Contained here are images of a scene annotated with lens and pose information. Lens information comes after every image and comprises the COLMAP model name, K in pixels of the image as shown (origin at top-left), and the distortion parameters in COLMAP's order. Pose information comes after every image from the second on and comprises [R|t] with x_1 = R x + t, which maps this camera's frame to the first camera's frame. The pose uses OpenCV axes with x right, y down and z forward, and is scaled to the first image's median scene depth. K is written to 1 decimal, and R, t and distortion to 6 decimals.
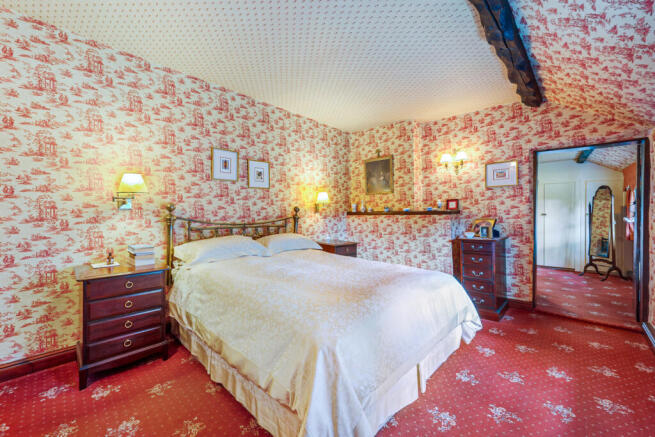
lens RADIAL K [[262.7, 0, 325.3], [0, 262.7, 214.7], [0, 0, 1]] dist [-0.001952, -0.000316]
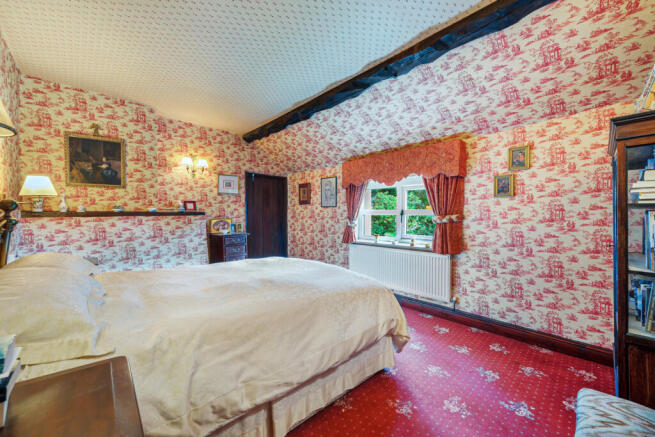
lens RADIAL K [[262.7, 0, 325.3], [0, 262.7, 216.7], [0, 0, 1]] dist [-0.001952, -0.000316]
pose [[0.061559, -0.007195, 0.998077, -0.541054], [0.008477, 0.999942, 0.006686, 0.002393], [-0.998067, 0.008049, 0.061617, 0.386920]]
